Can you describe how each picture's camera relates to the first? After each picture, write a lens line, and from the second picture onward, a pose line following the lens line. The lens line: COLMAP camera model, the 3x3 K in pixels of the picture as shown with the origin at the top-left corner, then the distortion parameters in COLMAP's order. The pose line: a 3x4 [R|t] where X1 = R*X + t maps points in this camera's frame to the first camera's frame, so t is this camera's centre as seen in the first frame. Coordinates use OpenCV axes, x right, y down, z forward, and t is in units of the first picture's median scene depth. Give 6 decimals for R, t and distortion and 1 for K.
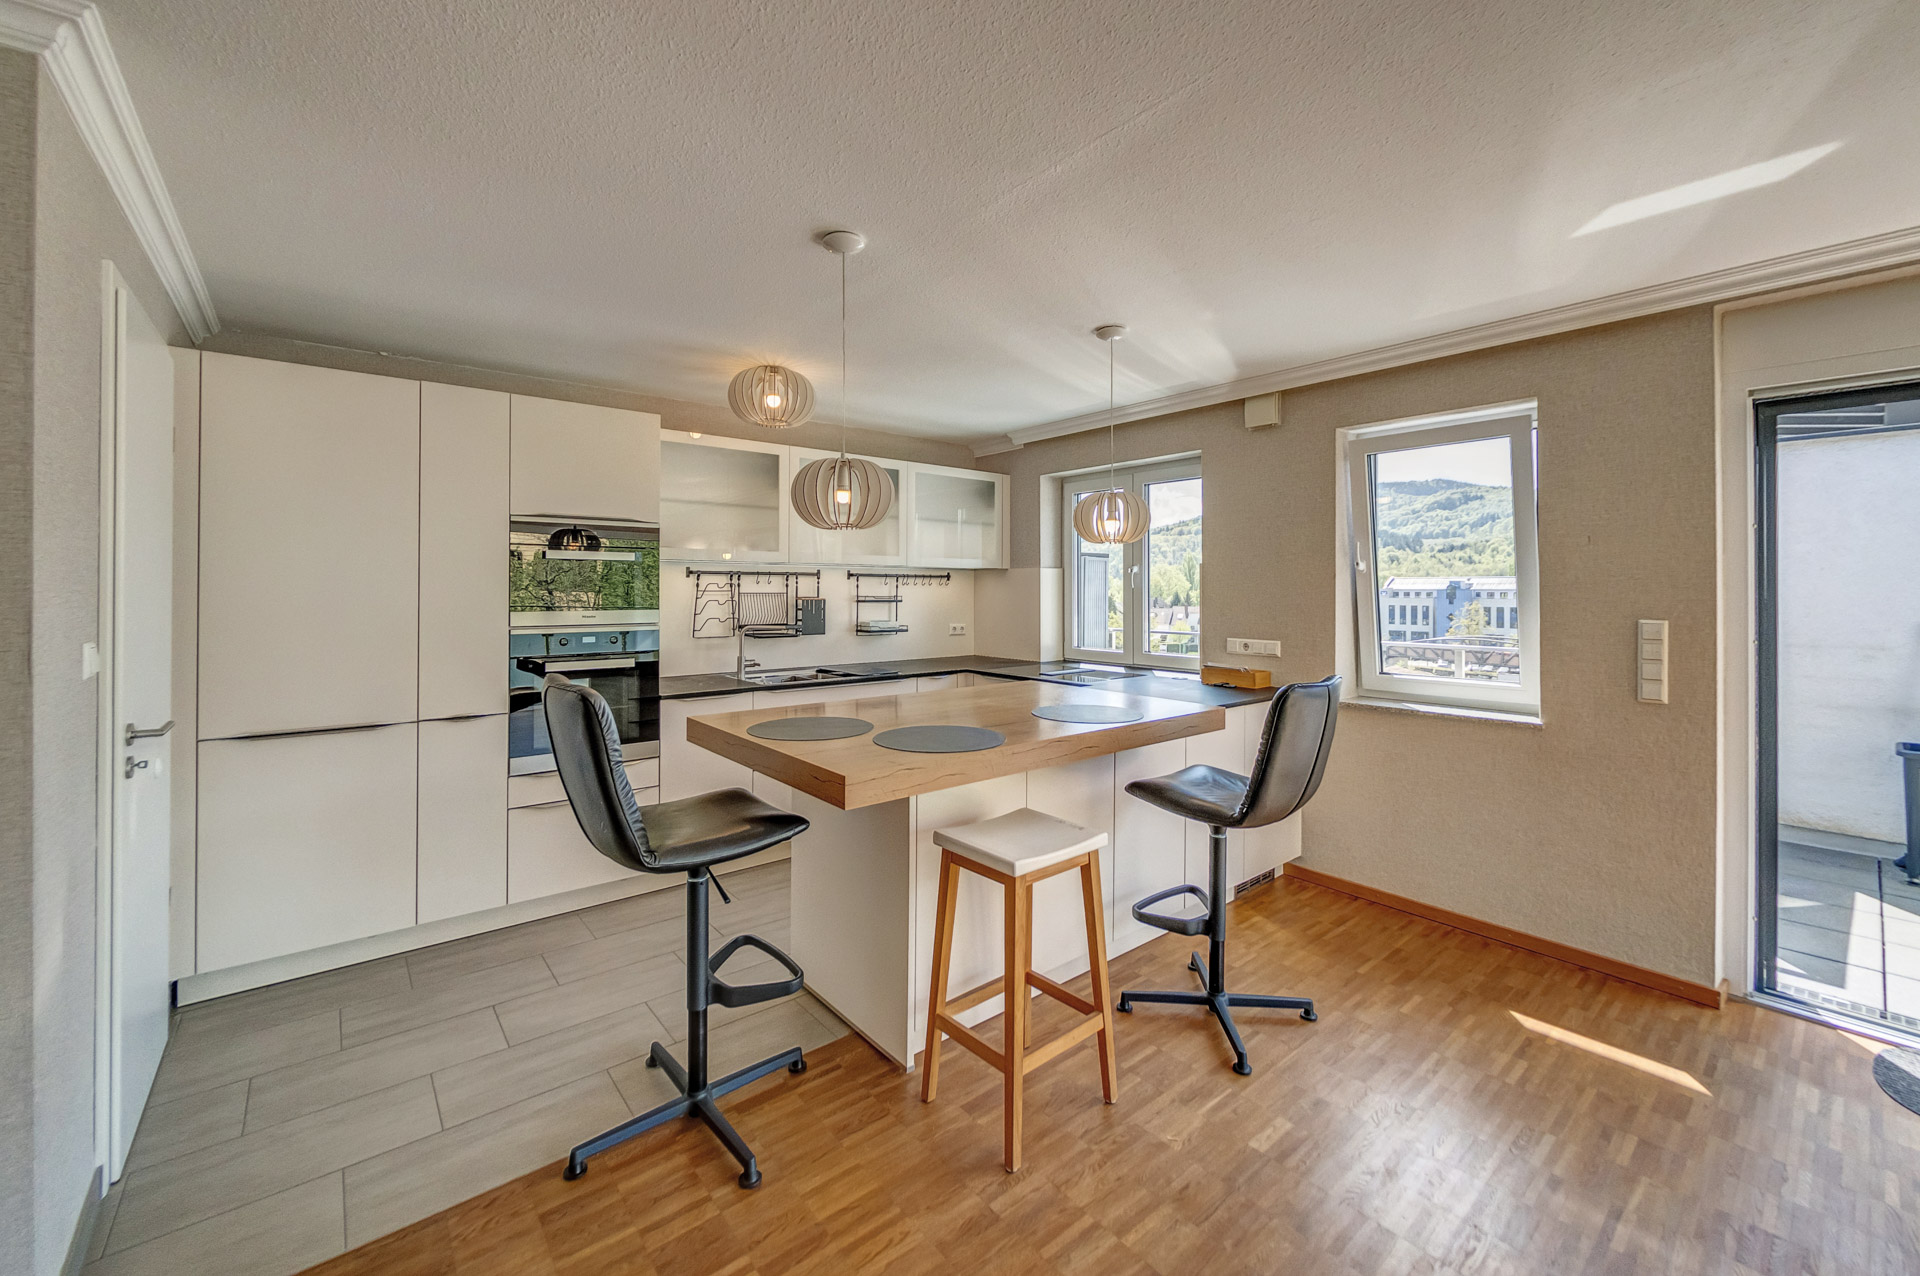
lens RADIAL K [[777.6, 0, 961.1], [0, 777.6, 583.9], [0, 0, 1]] dist [-0.001218, -0.000228]
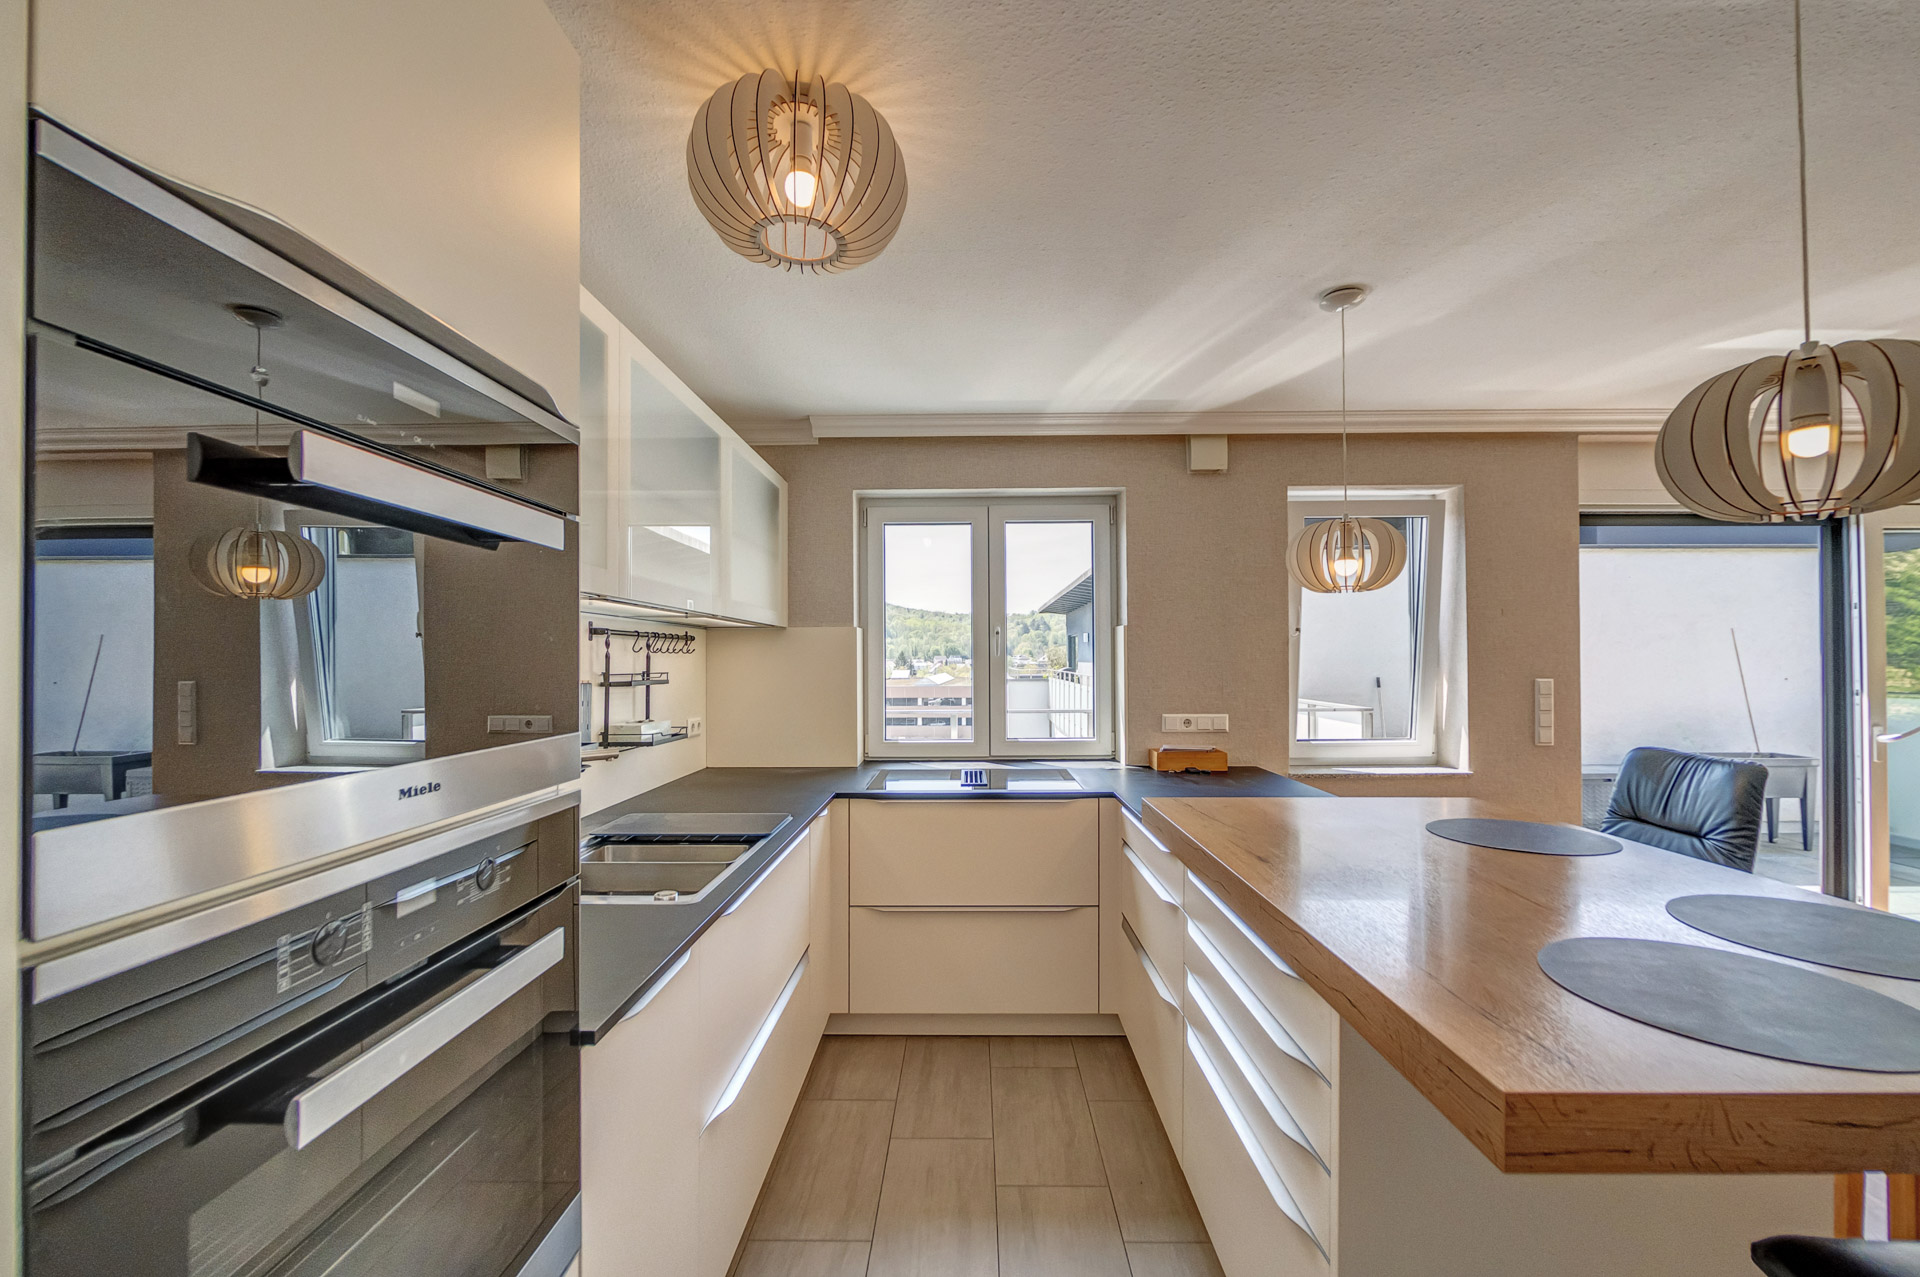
lens RADIAL K [[795.4, 0, 976.9], [0, 795.4, 645.1], [0, 0, 1]] dist [-0.000227, 0.000084]
pose [[0.637804, 0.007333, 0.770164, -0.528186], [0.001999, 0.999936, -0.011176, 0.004654], [-0.770196, 0.008668, 0.637748, 0.706928]]
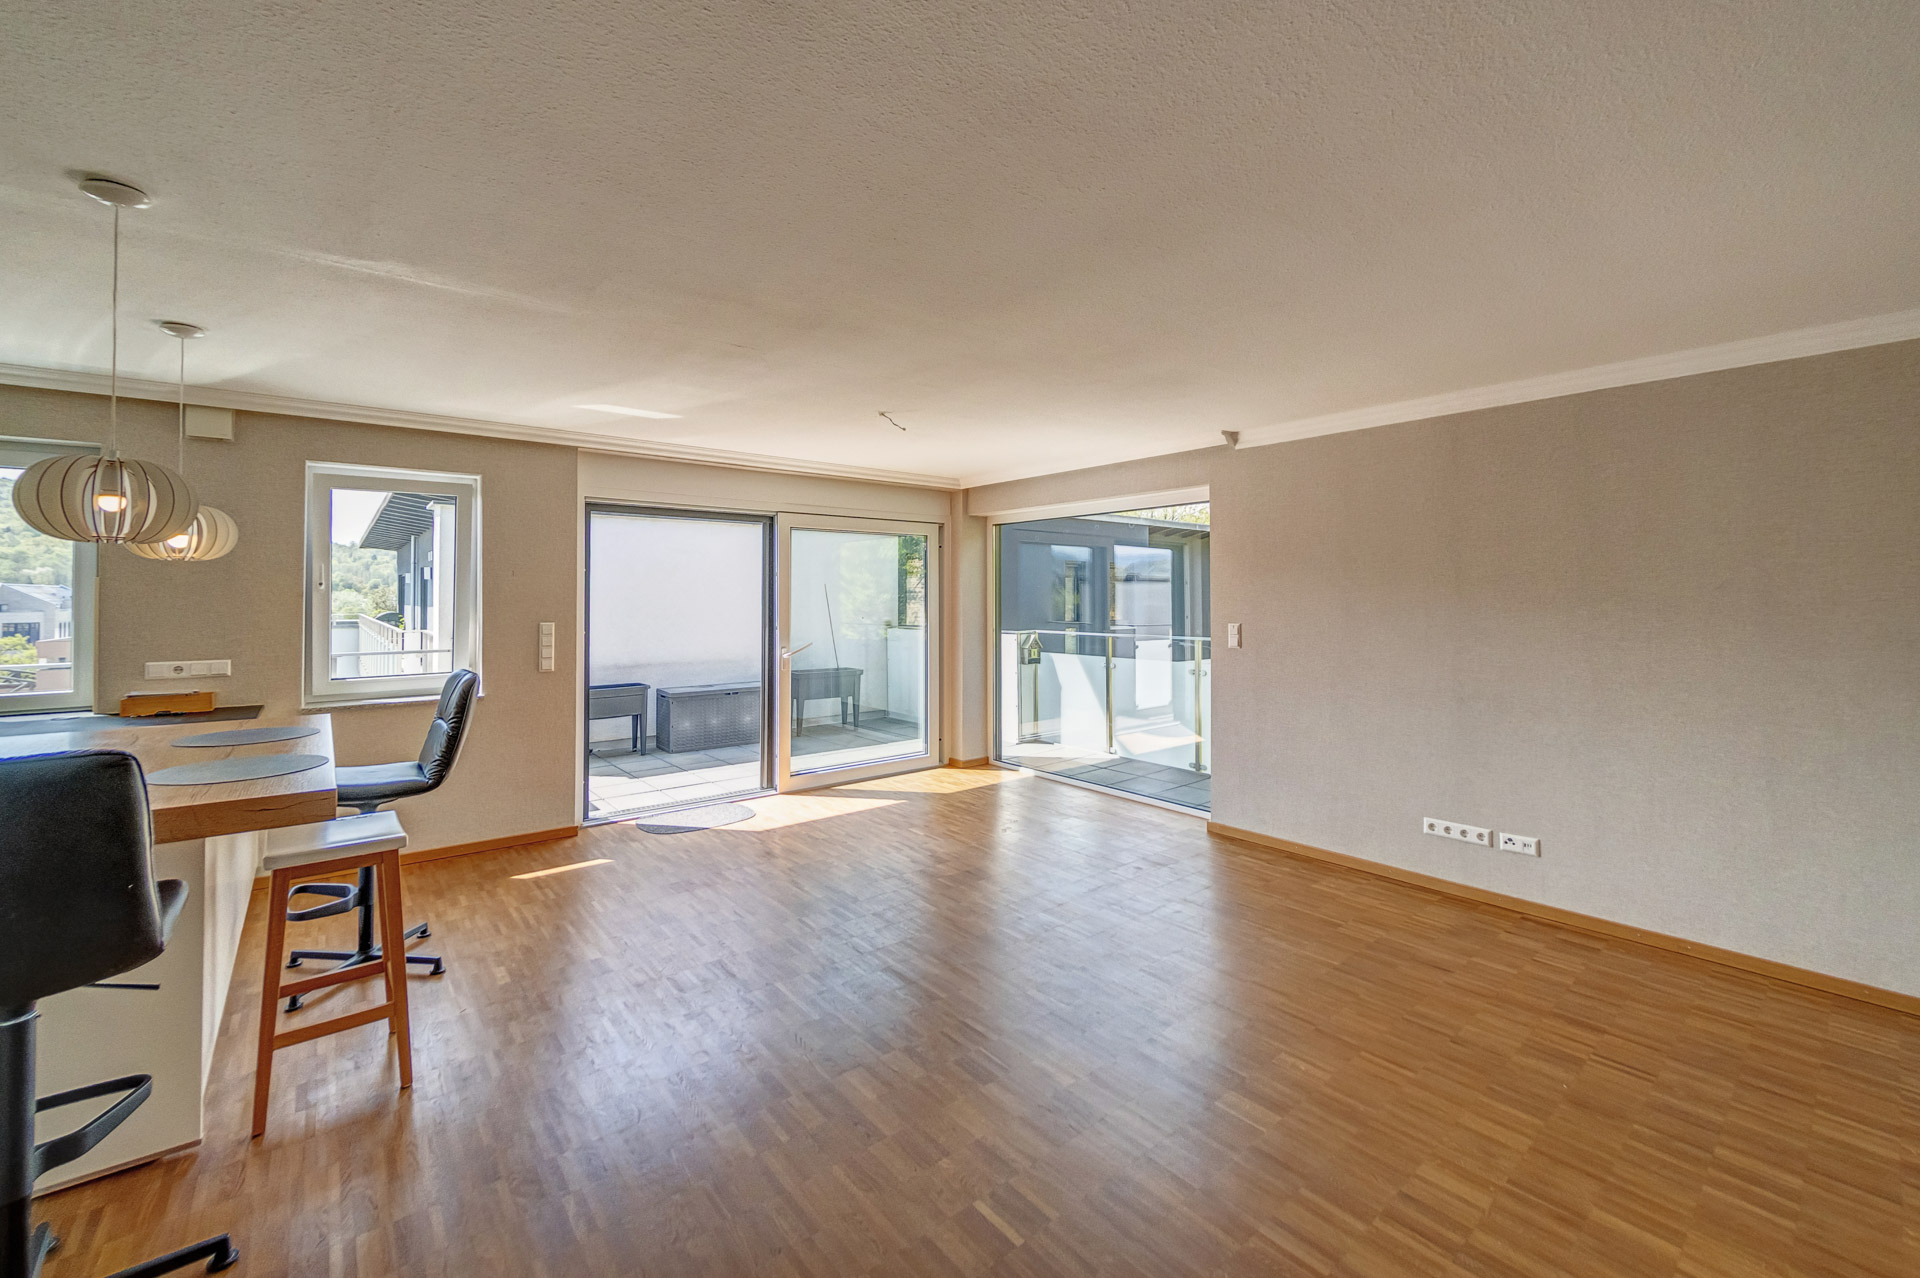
lens RADIAL K [[777.6, 0, 961.1], [0, 777.6, 584.9], [0, 0, 1]] dist [-0.001218, -0.000228]
pose [[0.010145, 0.013760, 0.999854, -0.632105], [-0.002409, 0.999903, -0.013736, -0.011387], [-0.999946, -0.002269, 0.010177, 0.065052]]
